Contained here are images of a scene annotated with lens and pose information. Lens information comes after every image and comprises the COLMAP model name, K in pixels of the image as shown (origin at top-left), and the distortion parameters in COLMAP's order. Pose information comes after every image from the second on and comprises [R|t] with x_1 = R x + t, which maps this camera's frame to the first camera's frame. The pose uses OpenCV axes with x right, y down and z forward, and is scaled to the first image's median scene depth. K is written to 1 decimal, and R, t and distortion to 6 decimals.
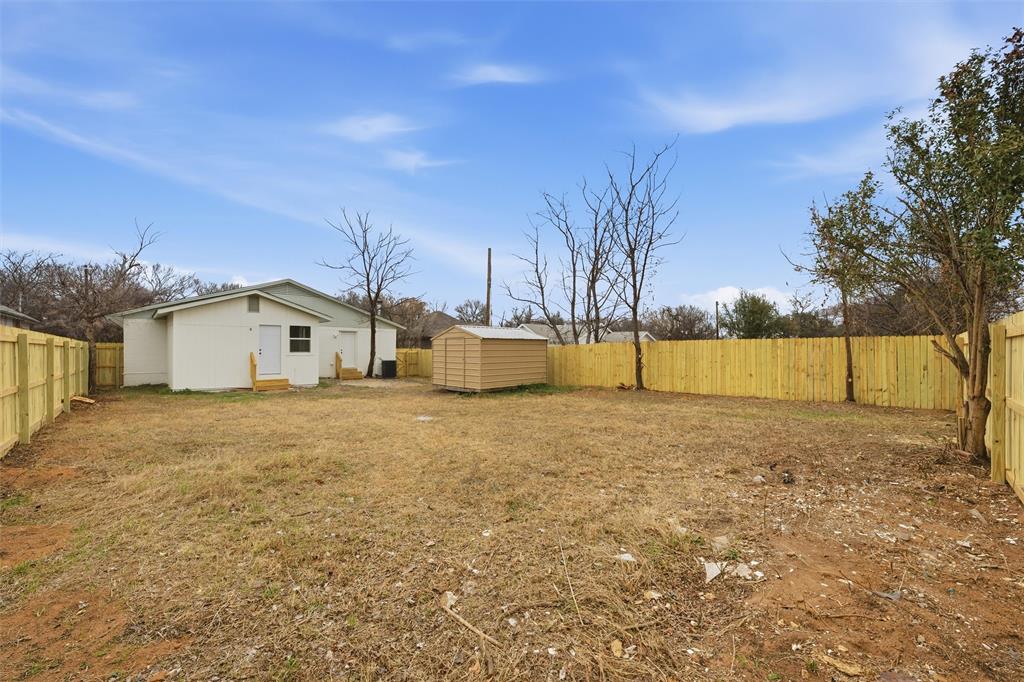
lens RADIAL K [[402.1, 0, 513.7], [0, 402.1, 344.0], [0, 0, 1]] dist [0.000140, 0.000302]
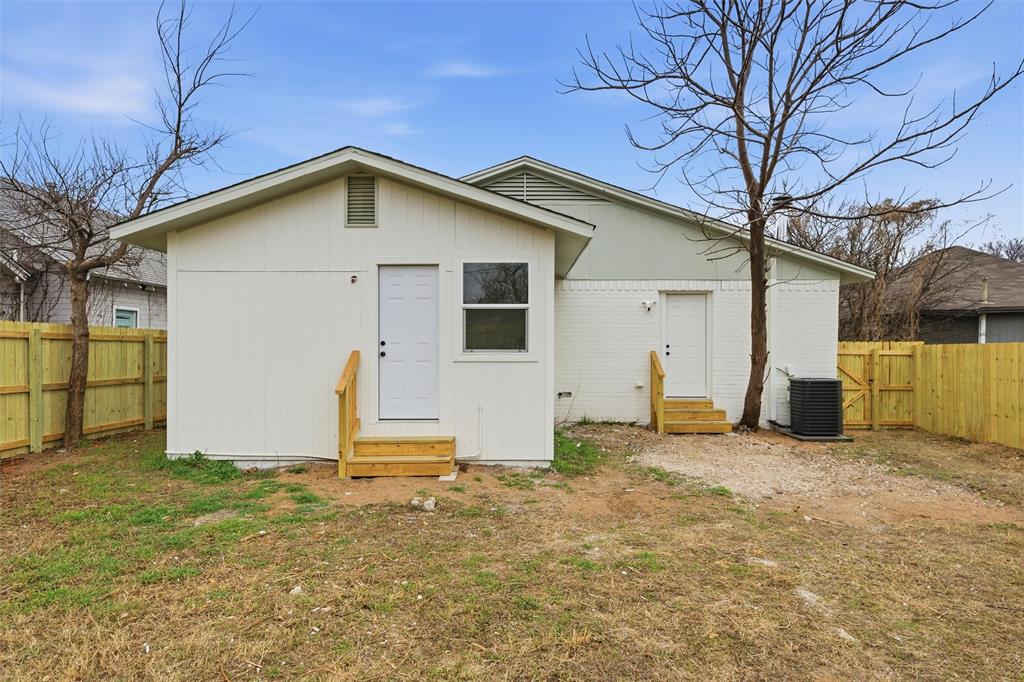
lens RADIAL K [[586.5, 0, 511.4], [0, 586.5, 346.9], [0, 0, 1]] dist [0.012421, 0.000415]
pose [[0.715669, -0.002757, -0.698434, -0.169192], [0.009304, 0.999941, 0.005586, 0.011935], [0.698378, -0.010496, 0.715652, 0.540772]]
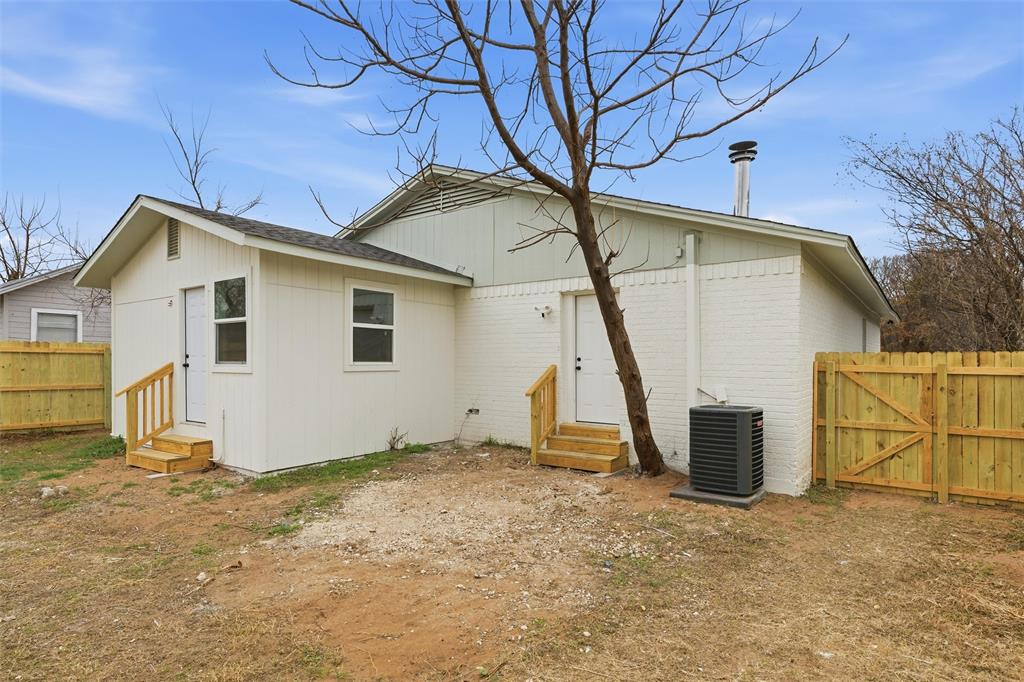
lens RADIAL K [[546.7, 0, 513.8], [0, 546.7, 364.2], [0, 0, 1]] dist [0.004379, 0.000828]
pose [[0.172468, 0.001720, -0.985014, -0.052698], [0.007999, 0.999963, 0.003147, 0.017266], [0.984983, -0.008422, 0.172448, 0.890082]]
